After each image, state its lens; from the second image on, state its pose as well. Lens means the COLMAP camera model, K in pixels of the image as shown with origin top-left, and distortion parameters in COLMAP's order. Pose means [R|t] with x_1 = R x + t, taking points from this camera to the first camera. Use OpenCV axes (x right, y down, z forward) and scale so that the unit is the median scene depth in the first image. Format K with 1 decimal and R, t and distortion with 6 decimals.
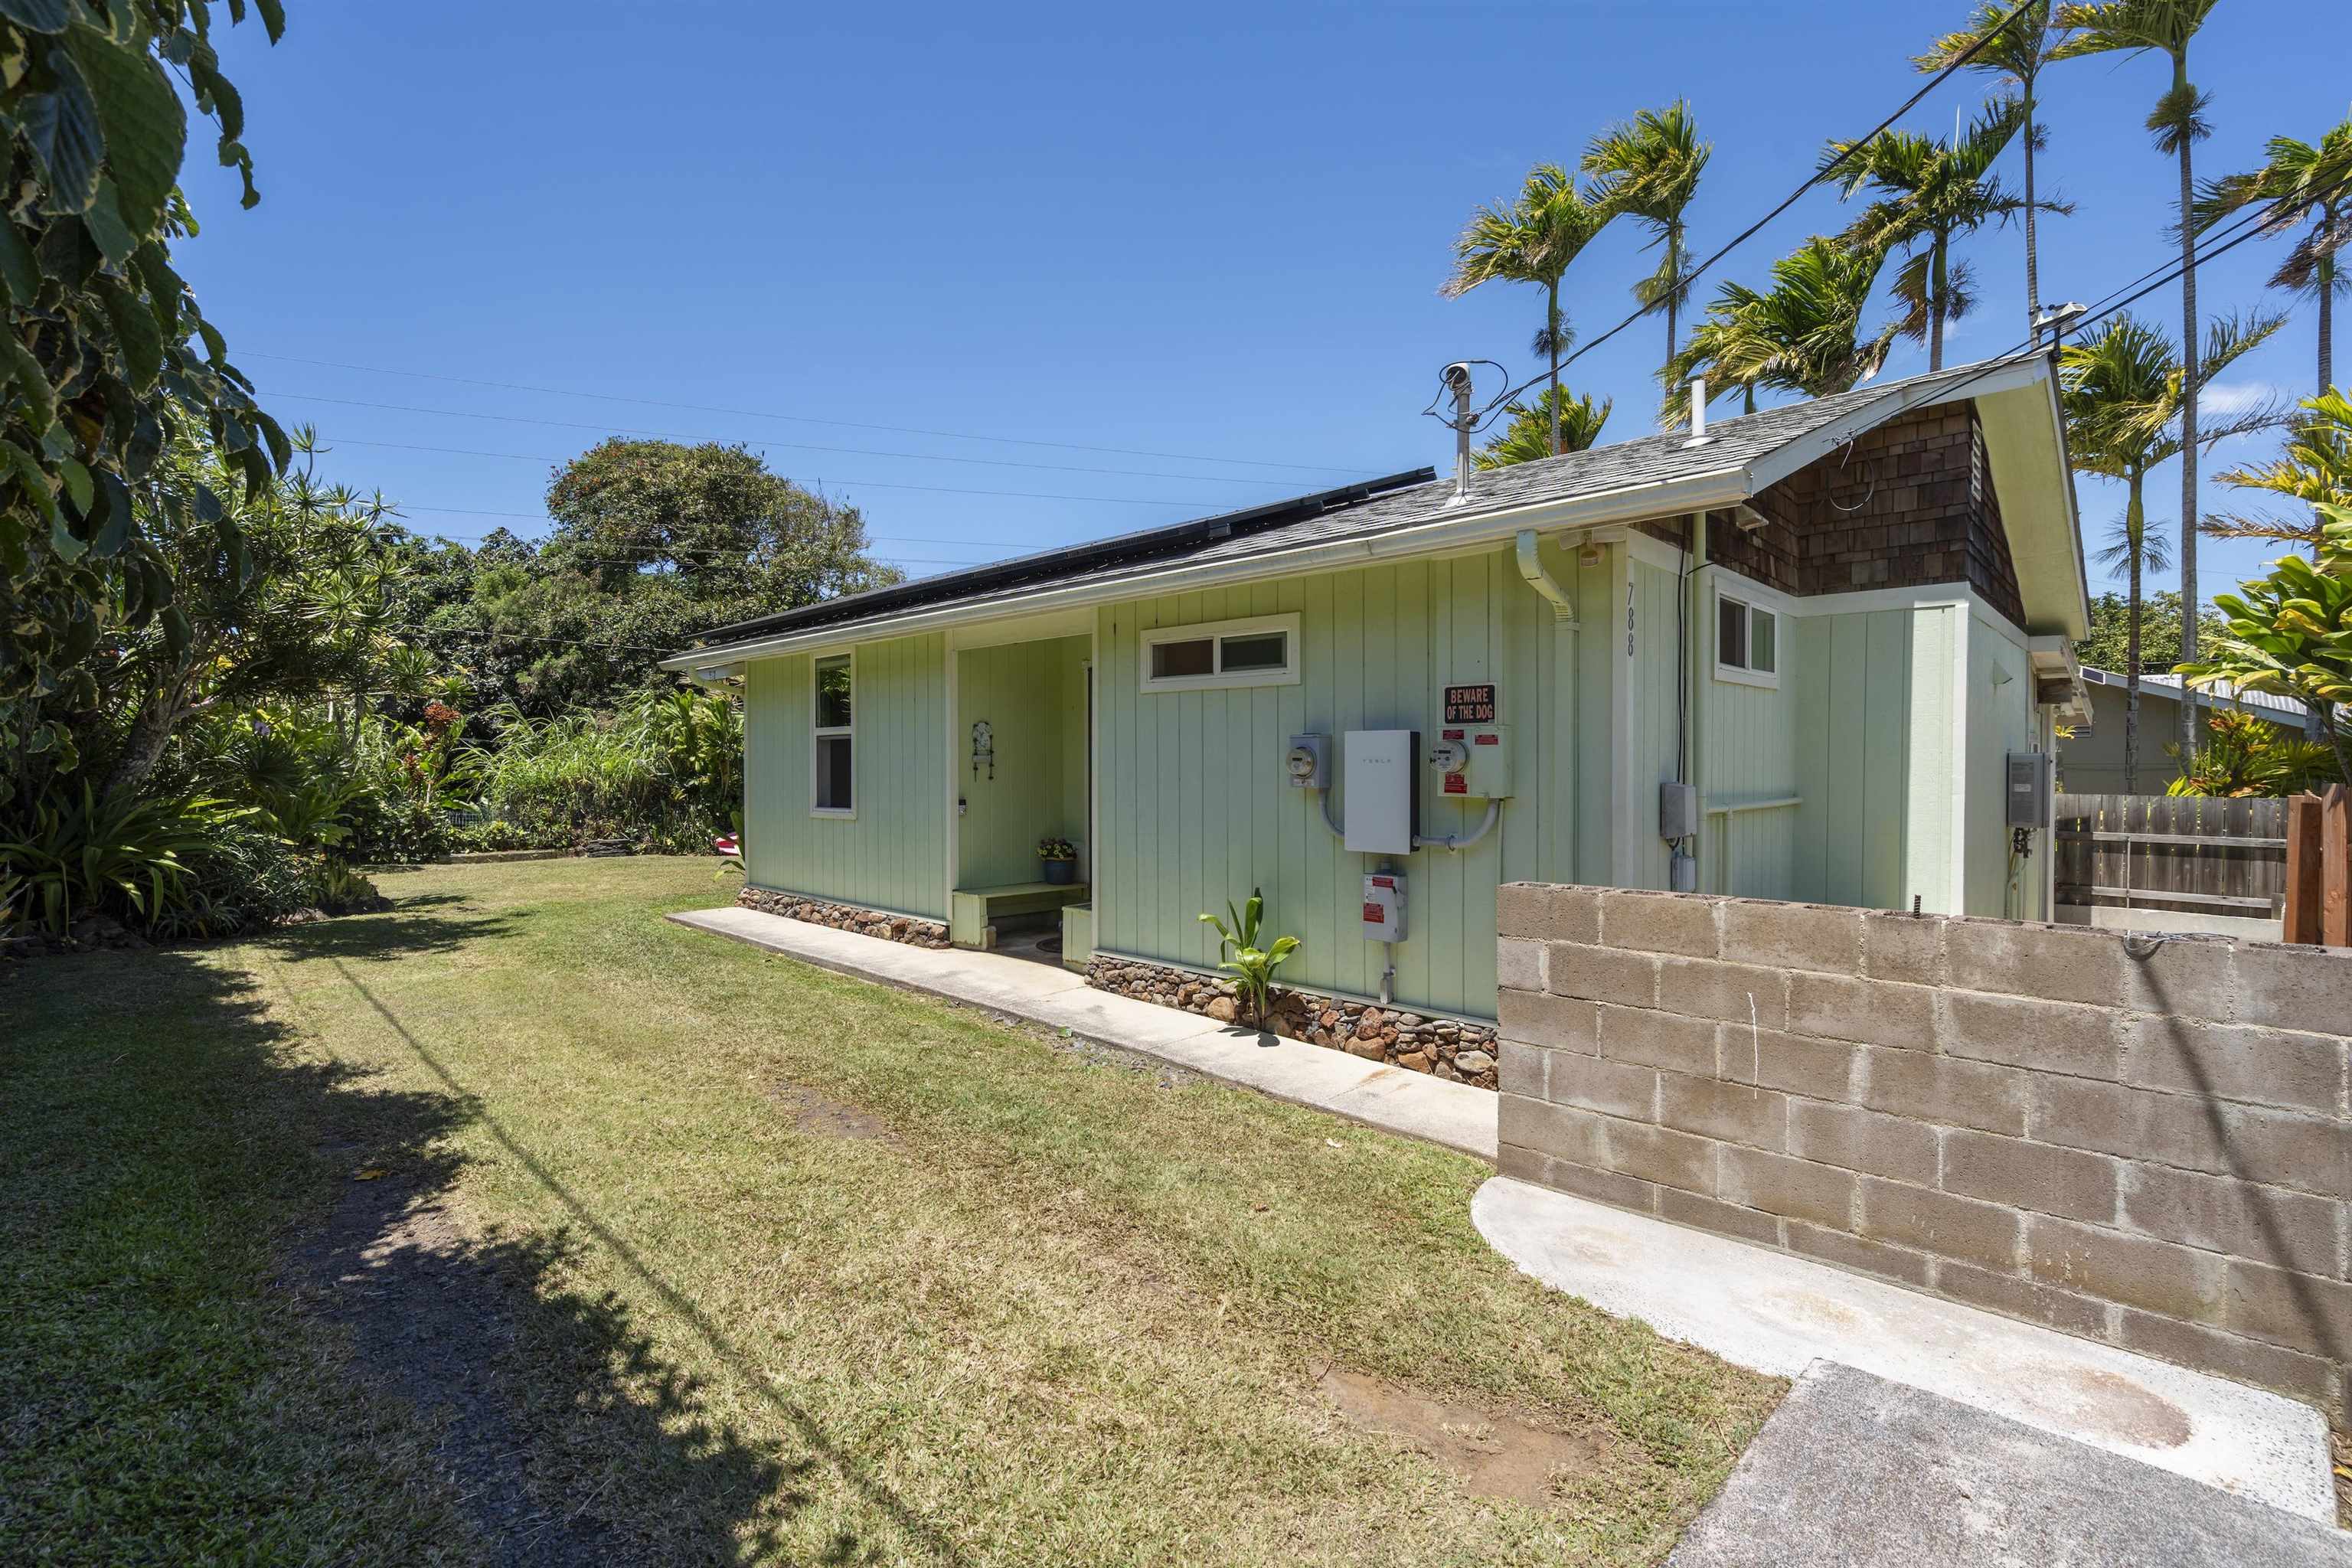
lens RADIAL K [[1064.5, 0, 1173.9], [0, 1064.5, 772.4], [0, 0, 1]] dist [0.009975, -0.000008]
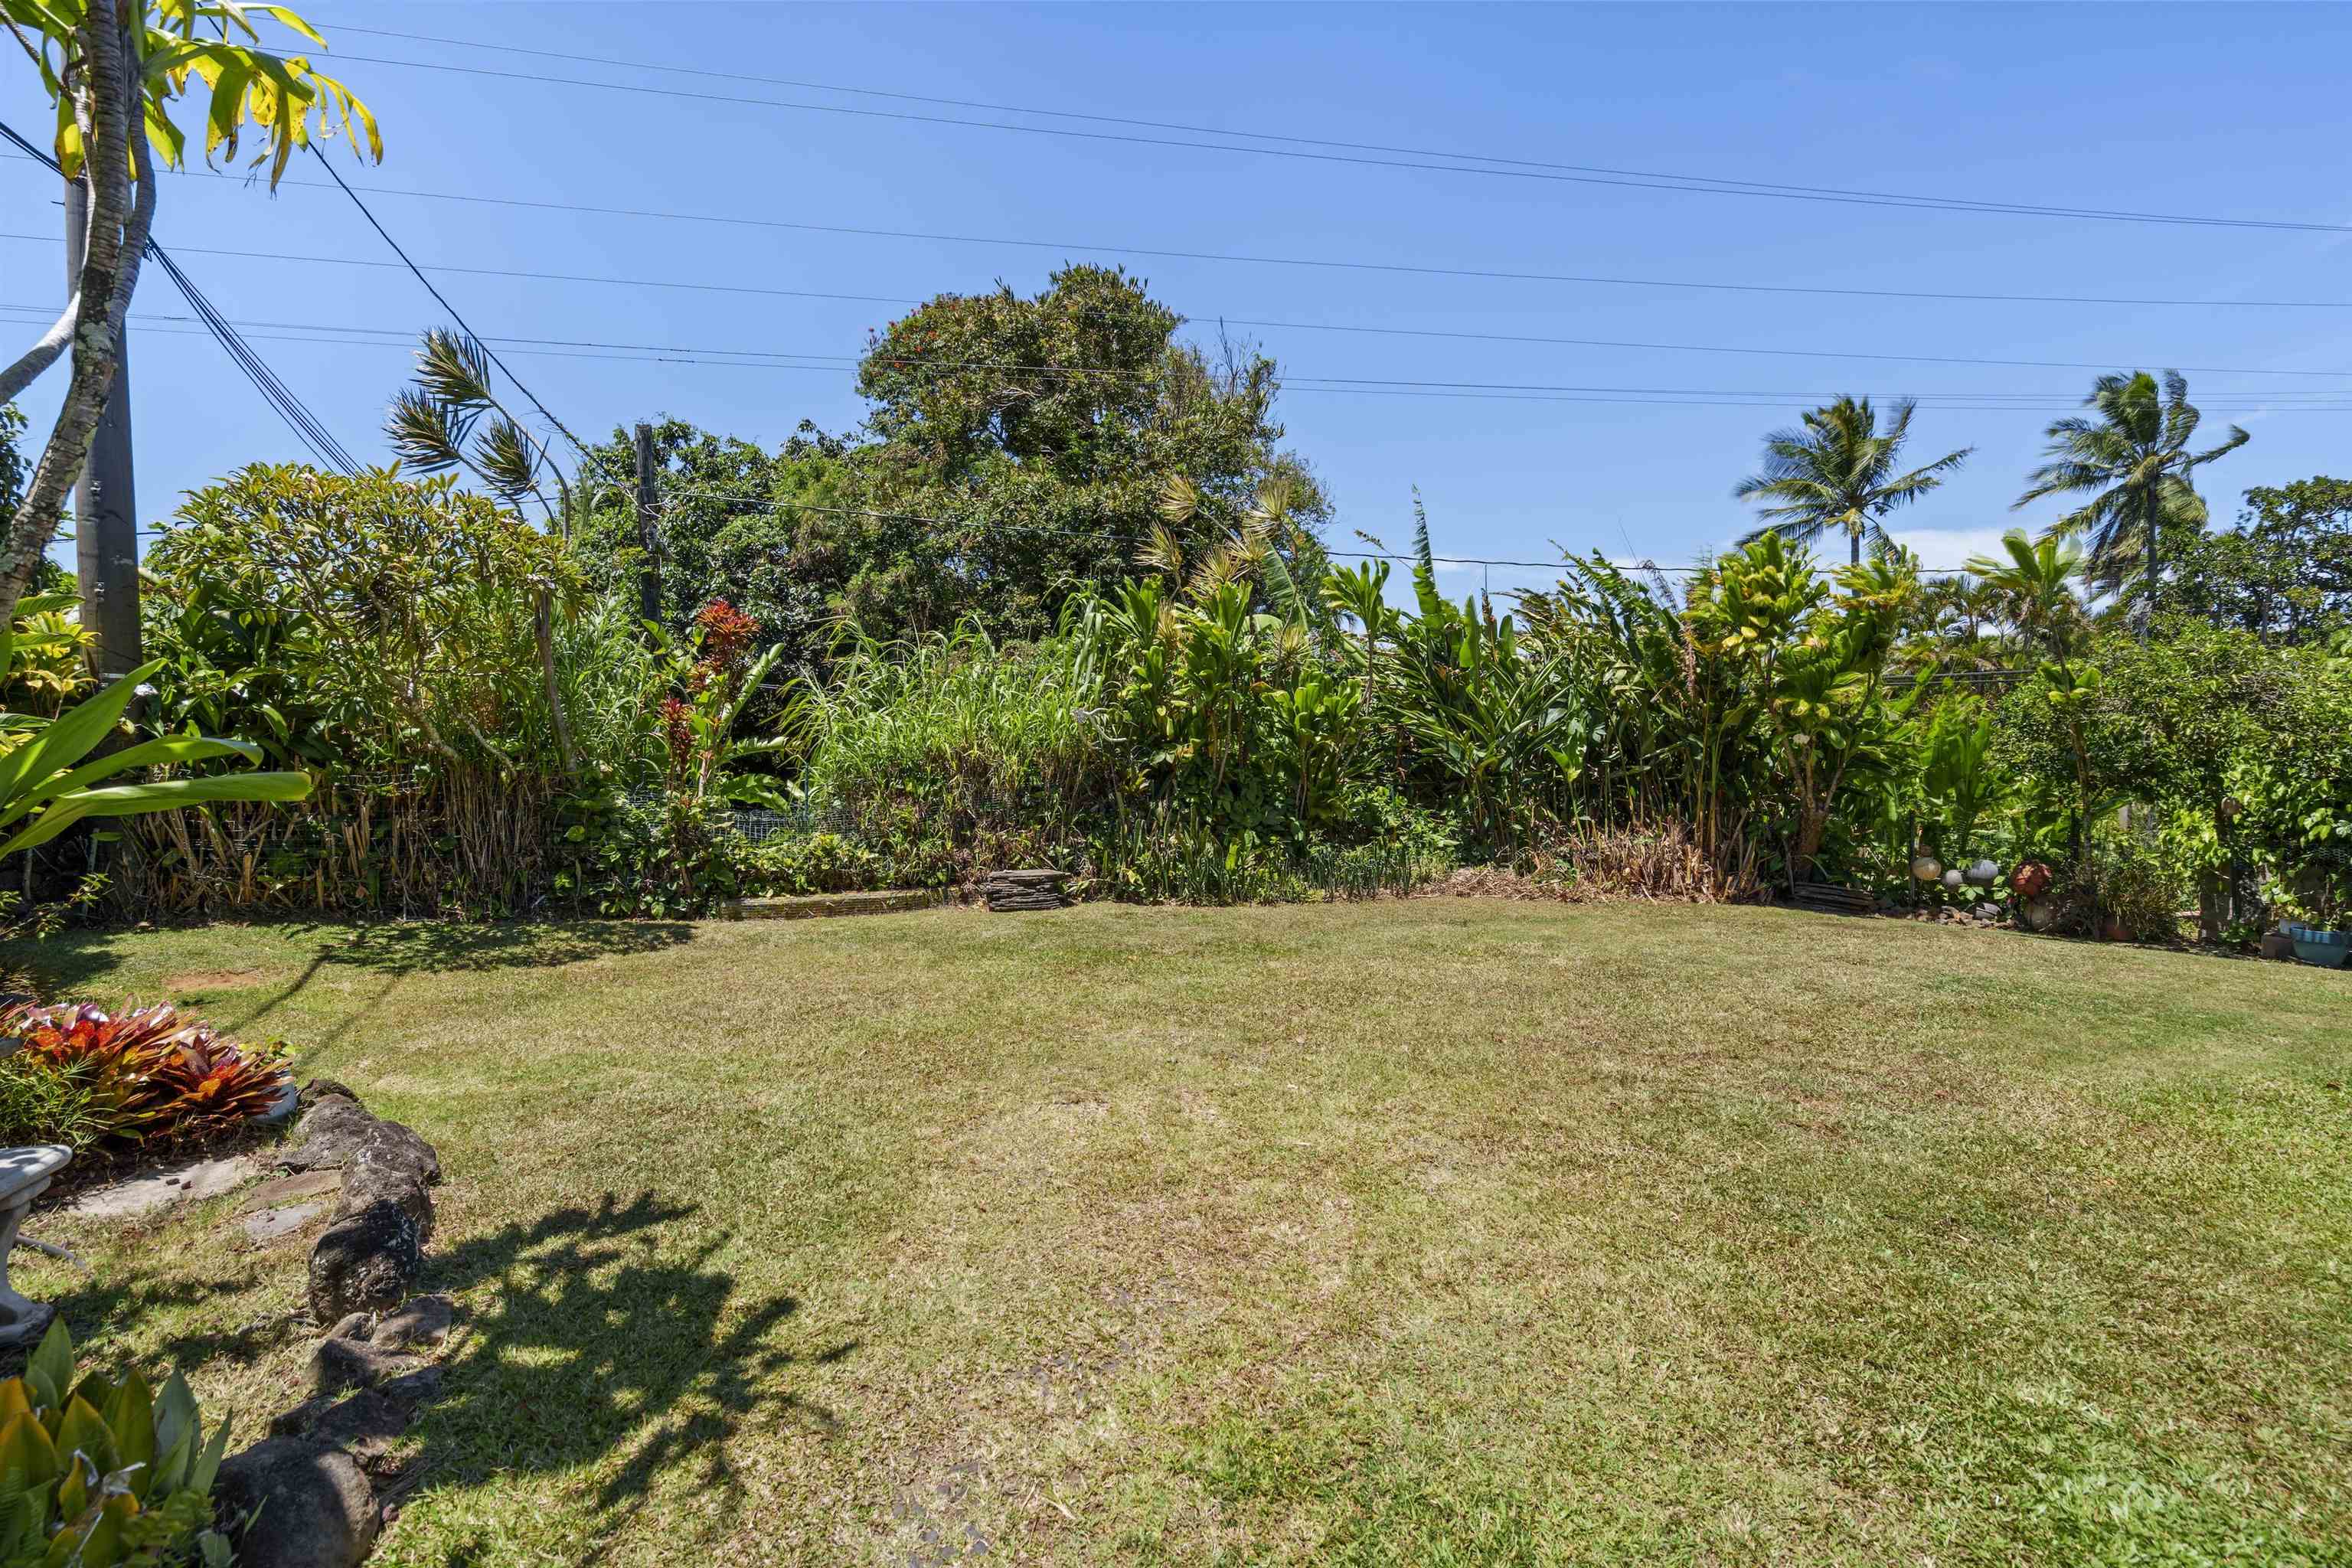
lens RADIAL K [[1067.1, 0, 1175.9], [0, 1067.1, 748.0], [0, 0, 1]] dist [-0.001041, -0.000050]
pose [[0.977248, -0.001560, -0.212093, -0.363328], [0.000666, 0.999991, -0.004285, 0.007870], [0.212098, 0.004046, 0.977240, 0.543186]]
